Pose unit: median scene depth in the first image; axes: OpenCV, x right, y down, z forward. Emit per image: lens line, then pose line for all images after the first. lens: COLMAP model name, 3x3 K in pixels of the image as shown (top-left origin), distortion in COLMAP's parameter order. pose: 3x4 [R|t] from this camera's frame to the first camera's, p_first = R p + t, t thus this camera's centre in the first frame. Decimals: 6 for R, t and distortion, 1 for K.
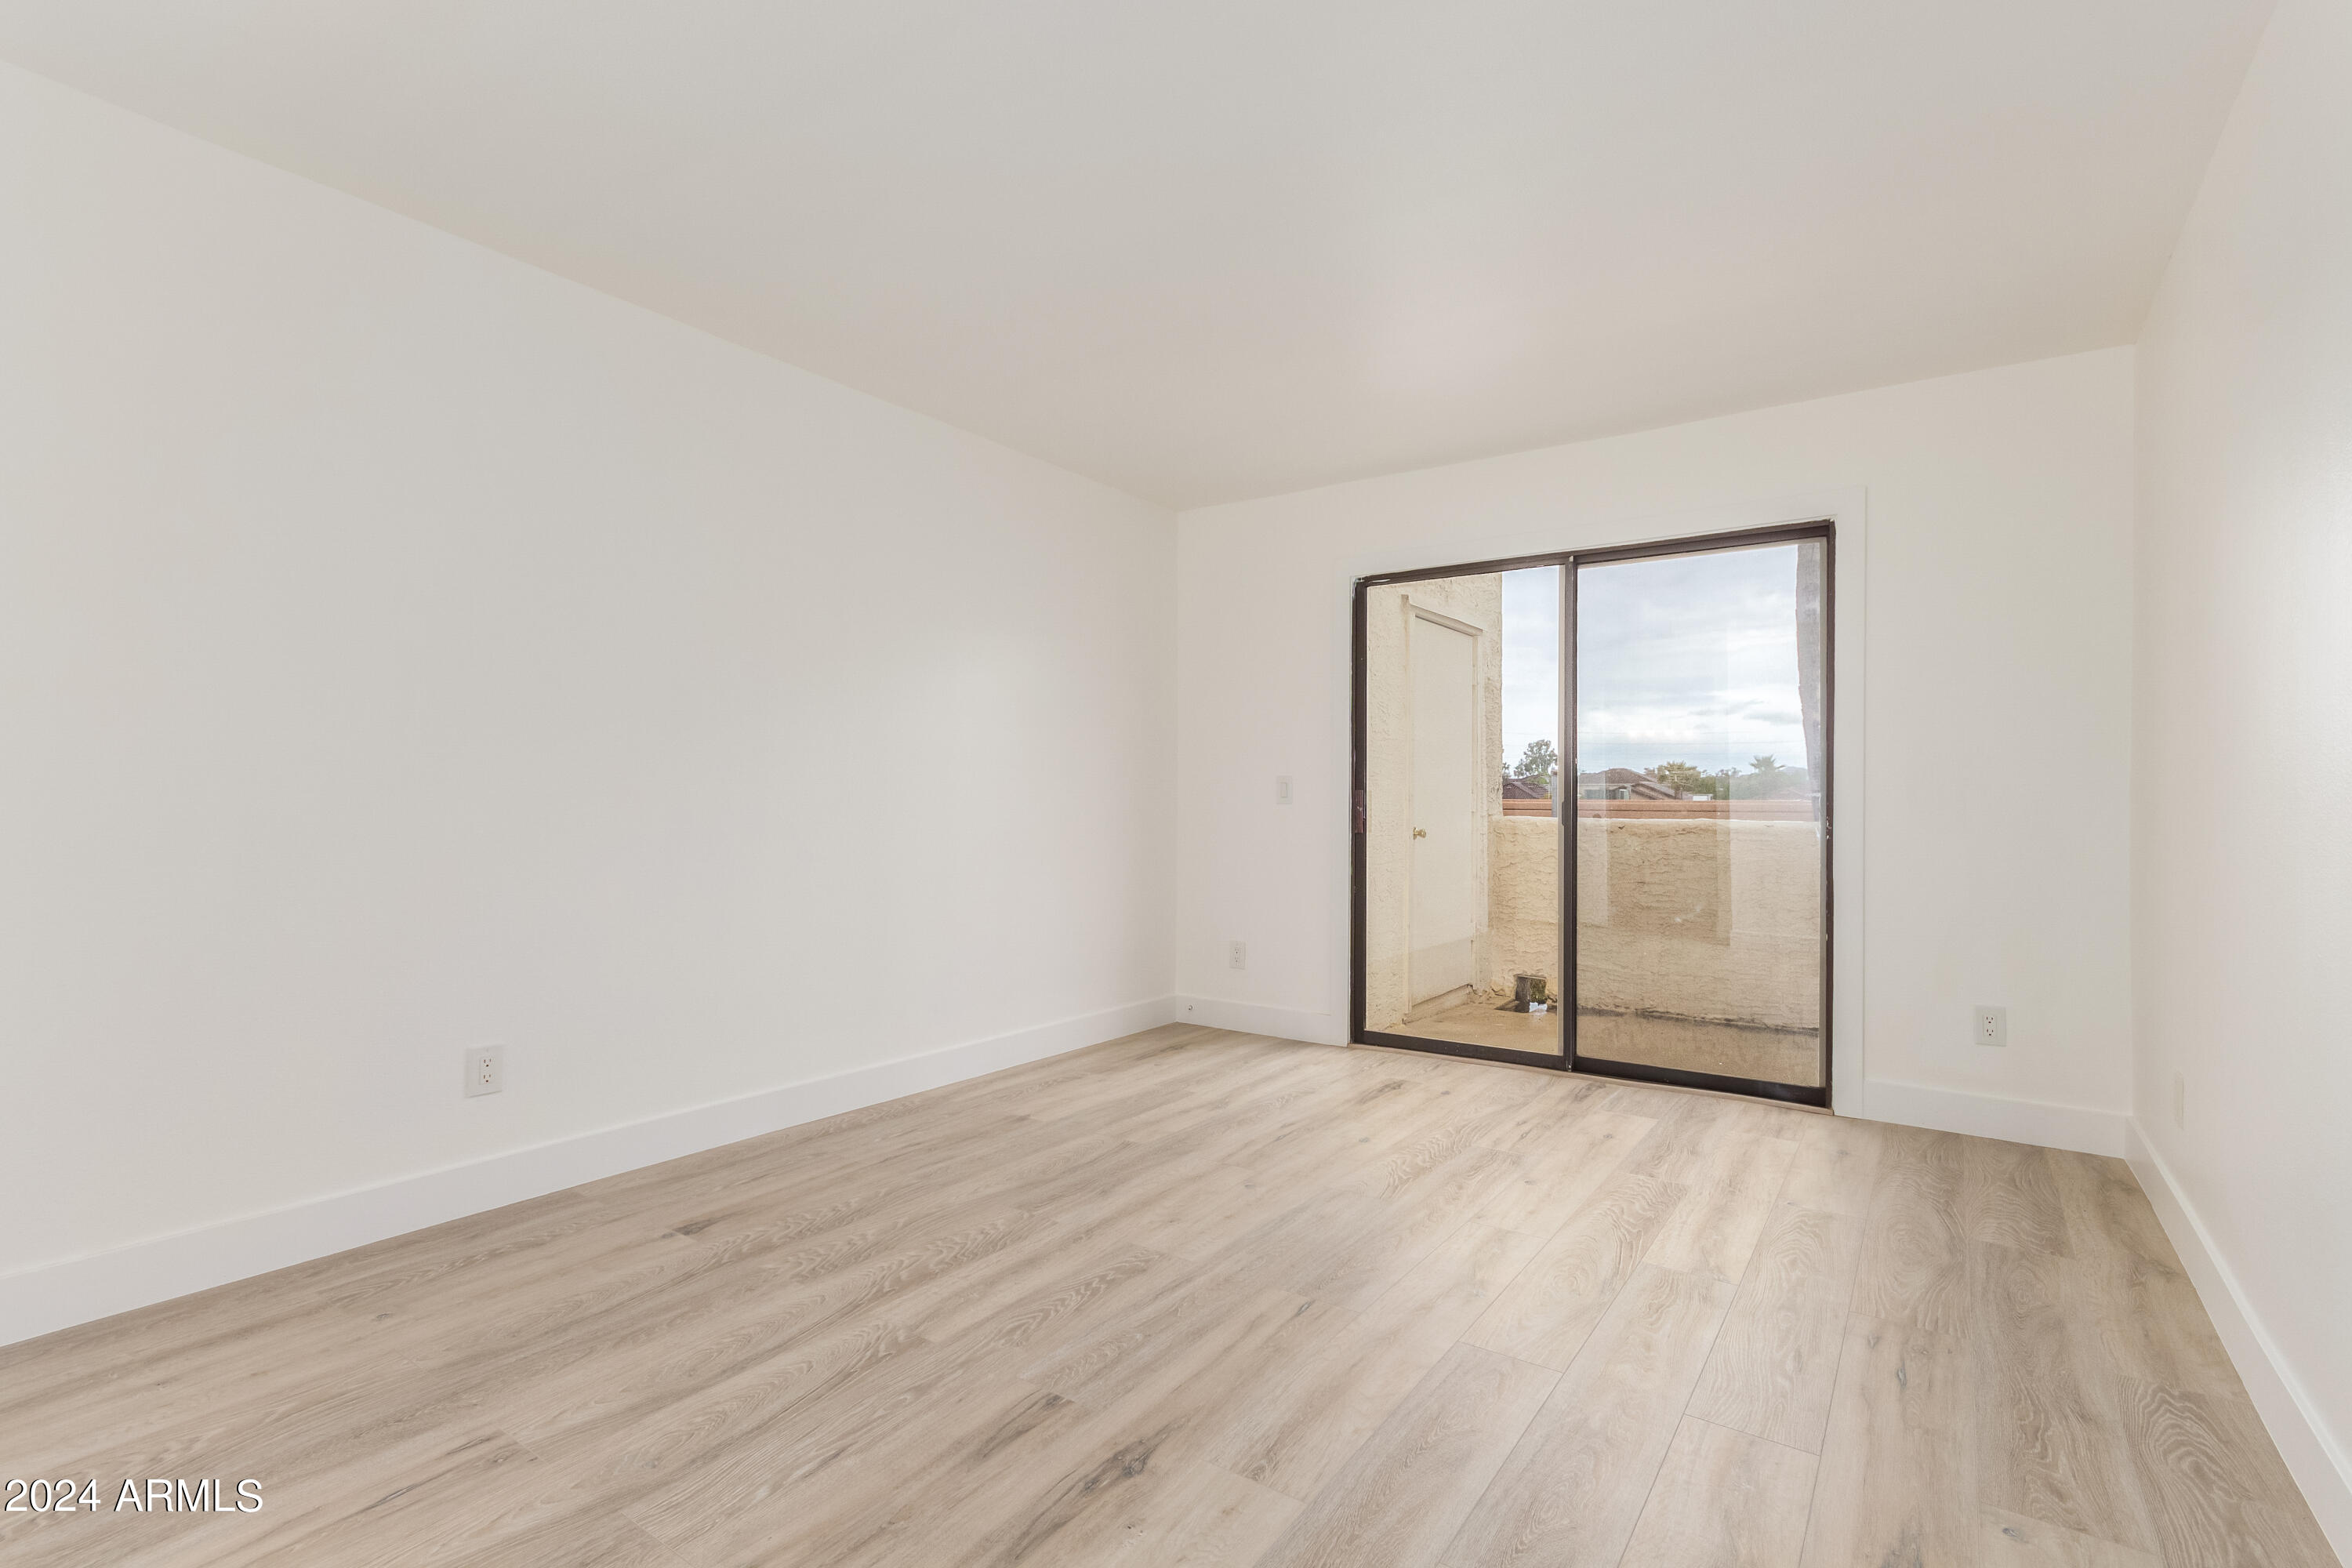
lens RADIAL K [[1093.2, 0, 1180.8], [0, 1093.2, 797.7], [0, 0, 1]] dist [-0.000784, 0.003668]
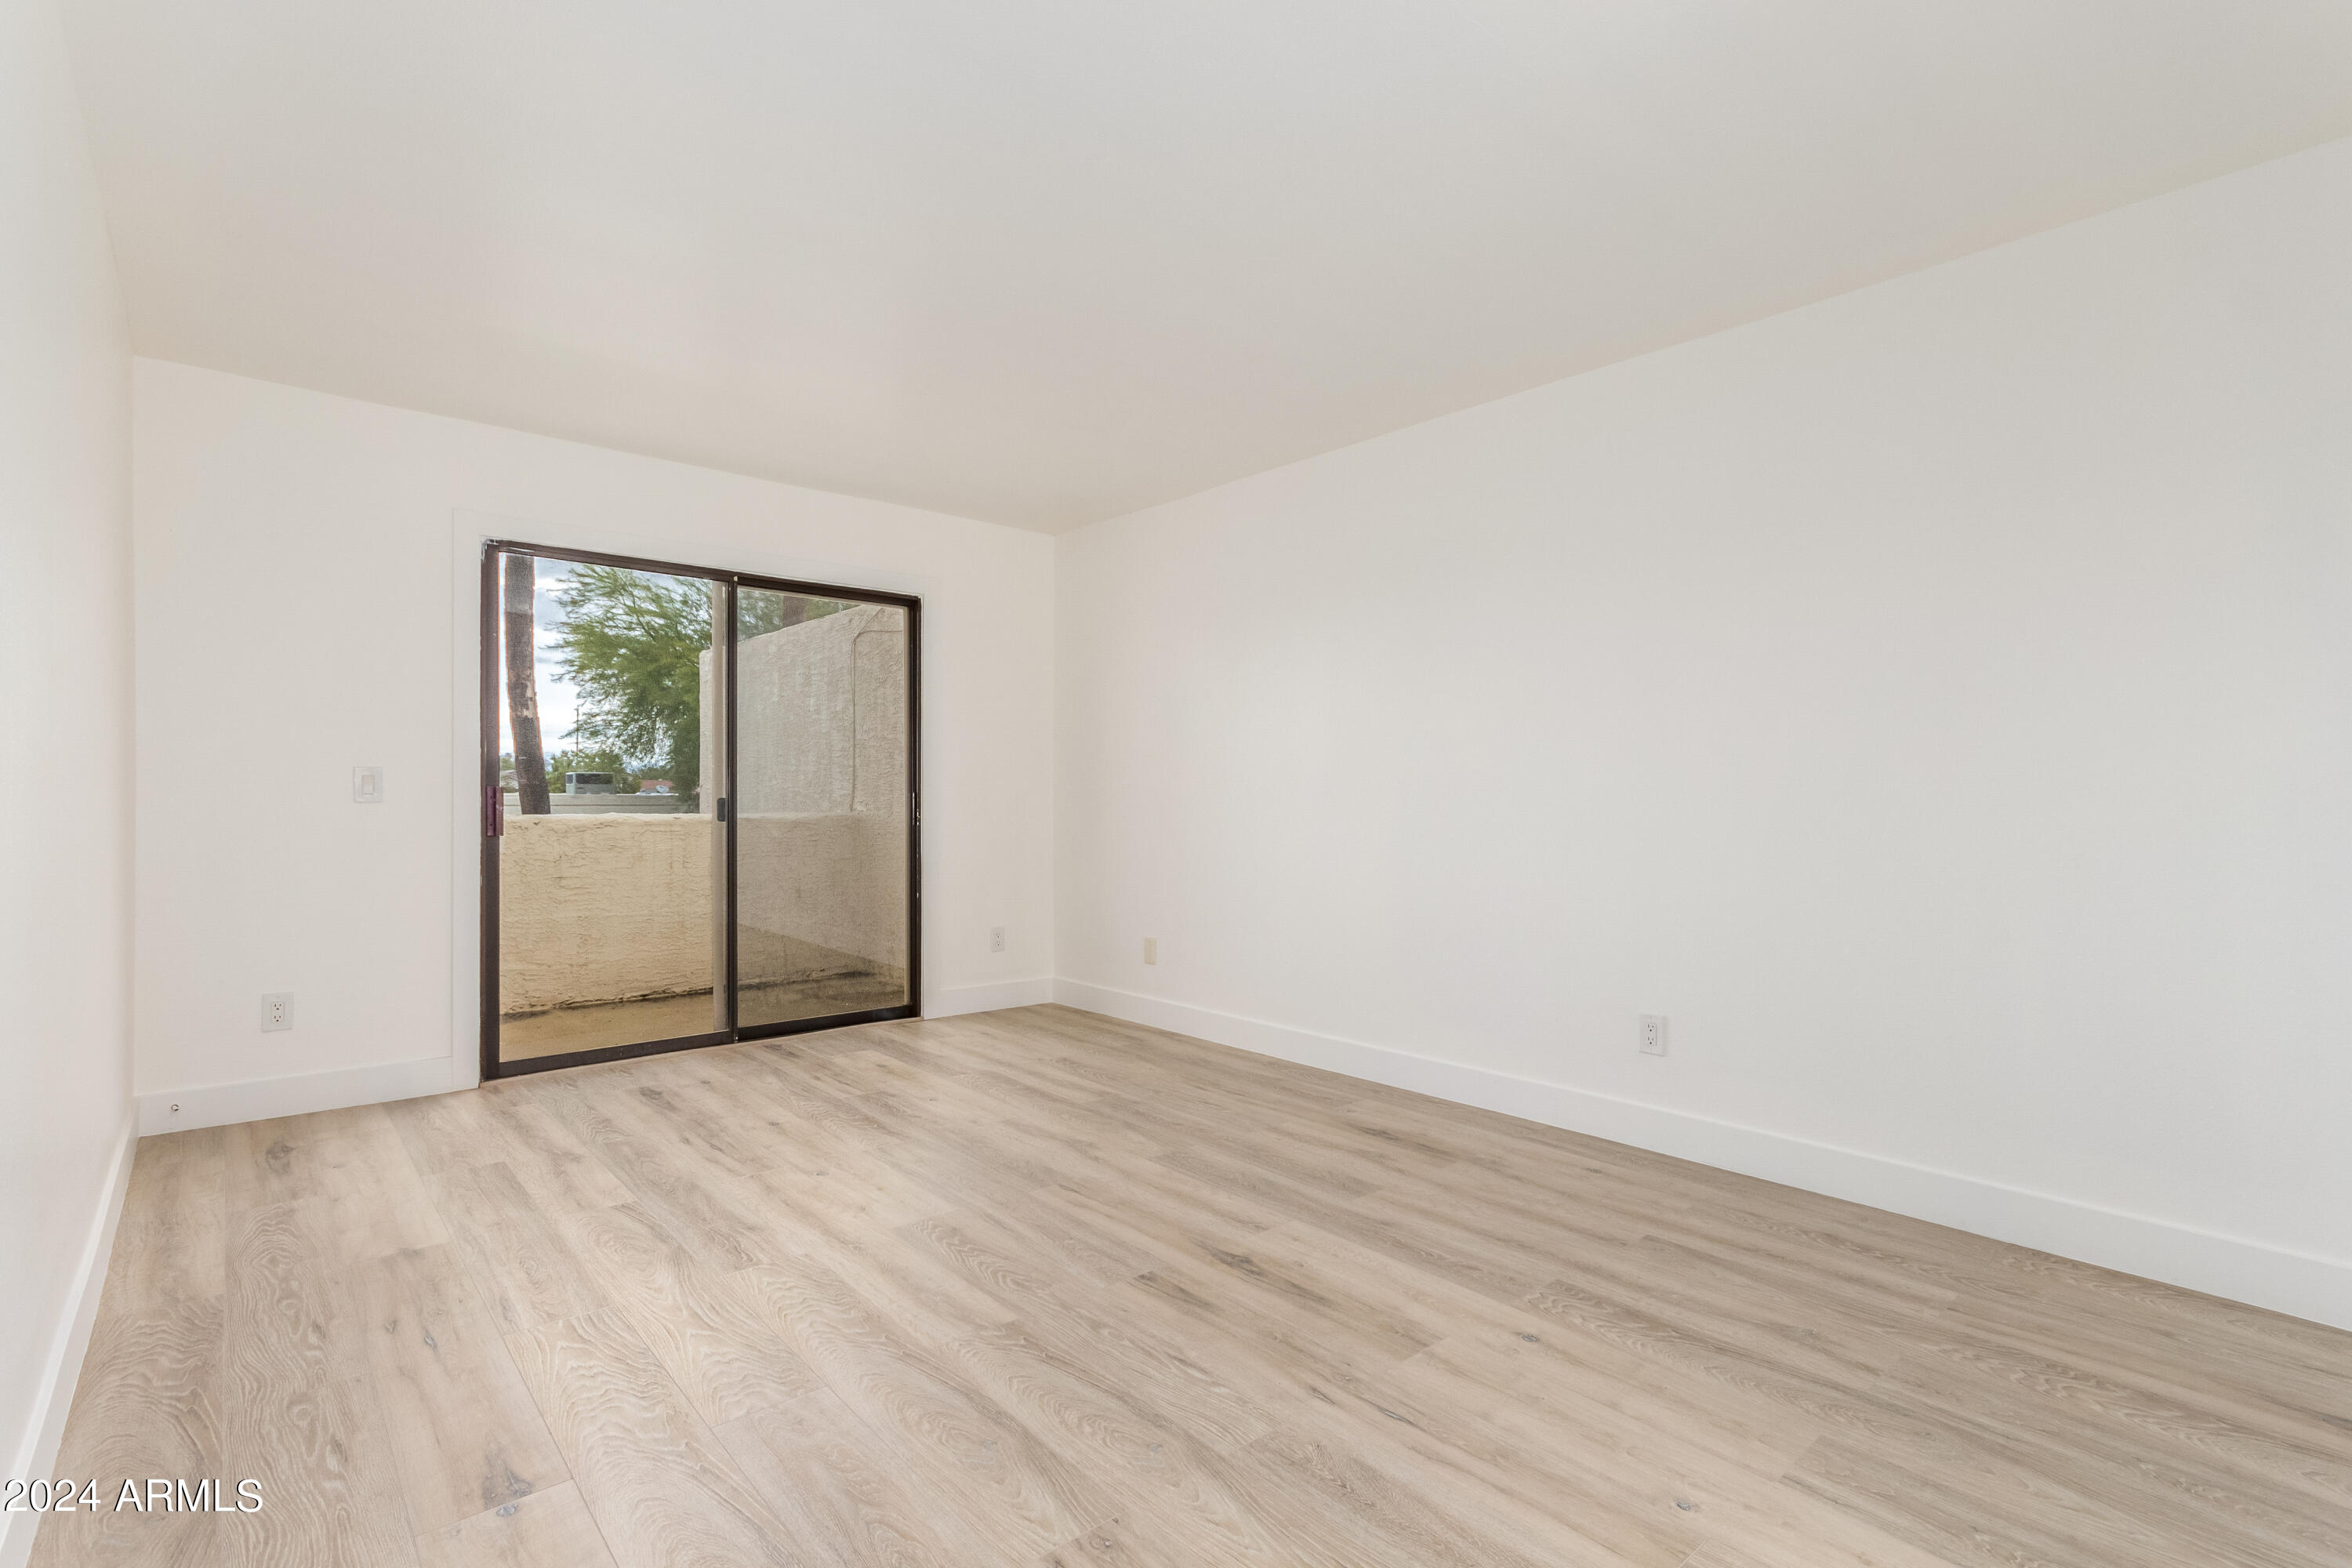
lens RADIAL K [[1093.2, 0, 1180.8], [0, 1093.2, 797.7], [0, 0, 1]] dist [-0.000784, 0.003668]
pose [[0.239109, -0.004167, 0.970984, -0.955488], [-0.005370, 0.999970, 0.005614, -0.009621], [-0.970978, -0.006557, 0.239079, 0.470929]]
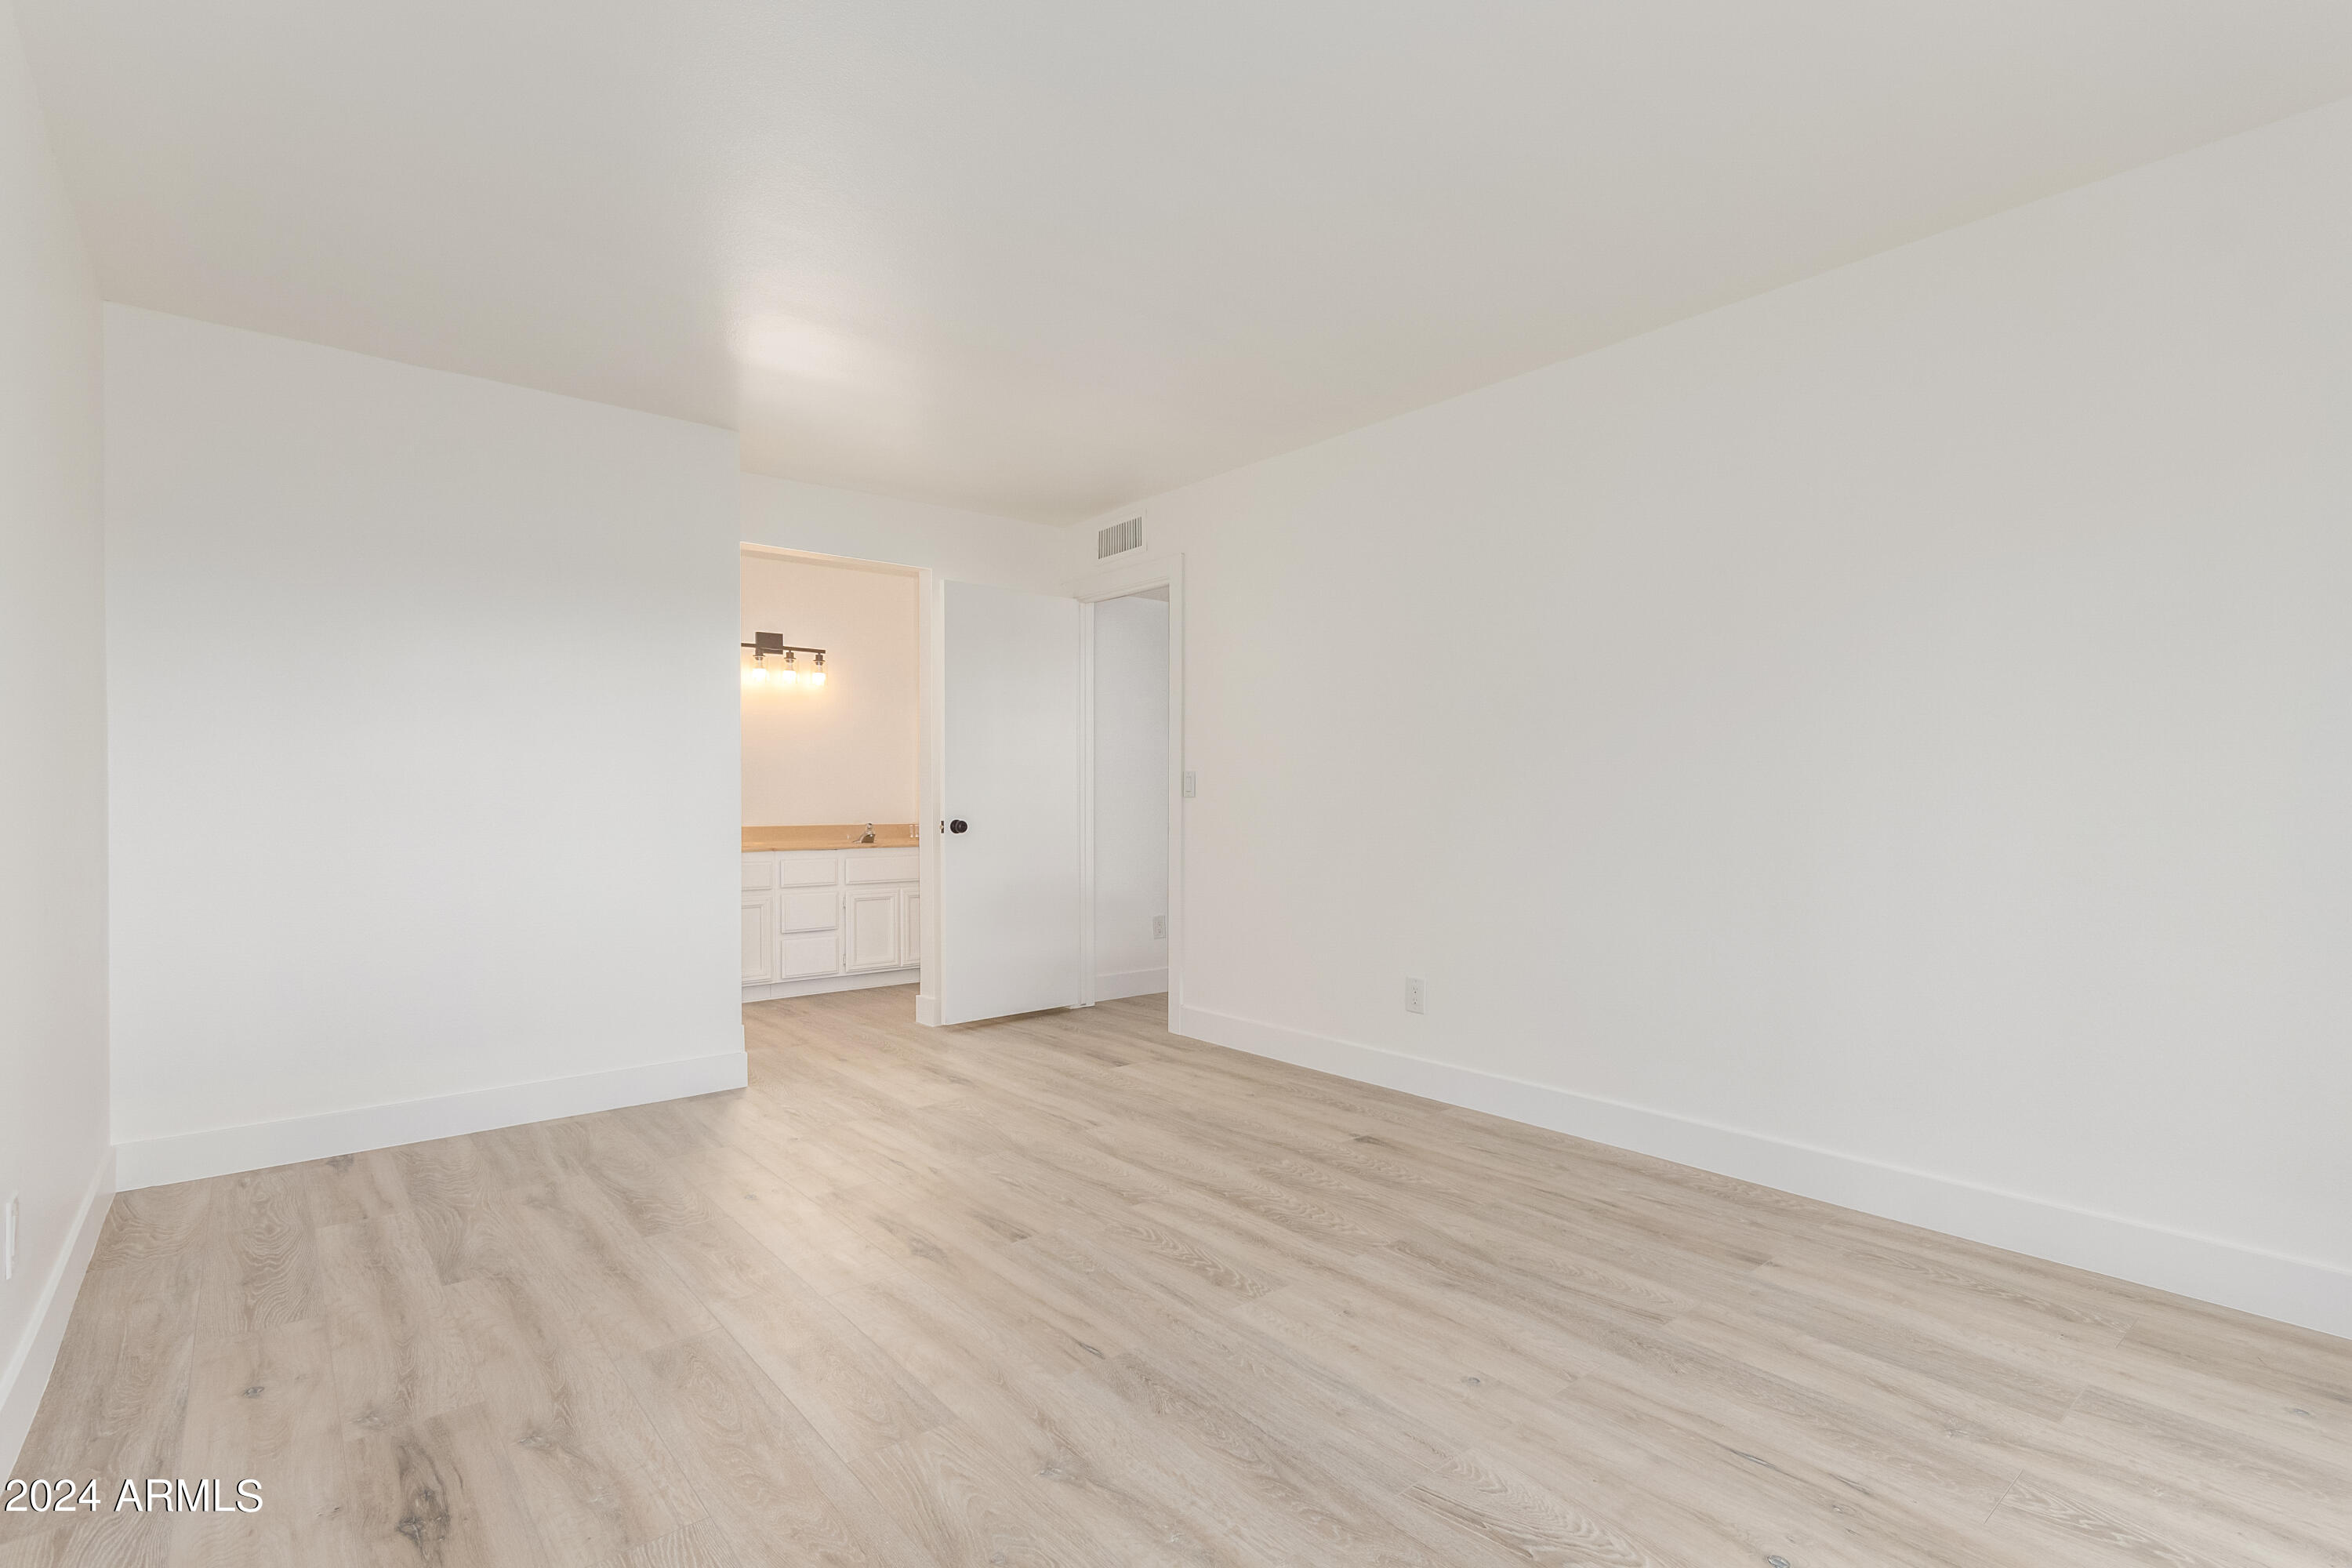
lens RADIAL K [[1103.4, 0, 1178.9], [0, 1103.4, 800.3], [0, 0, 1]] dist [-0.001803, 0.000582]
pose [[-0.261993, -0.003649, -0.965063, 0.846193], [0.003648, 0.999982, -0.004771, 0.003438], [0.965063, -0.004771, -0.261975, 1.116415]]
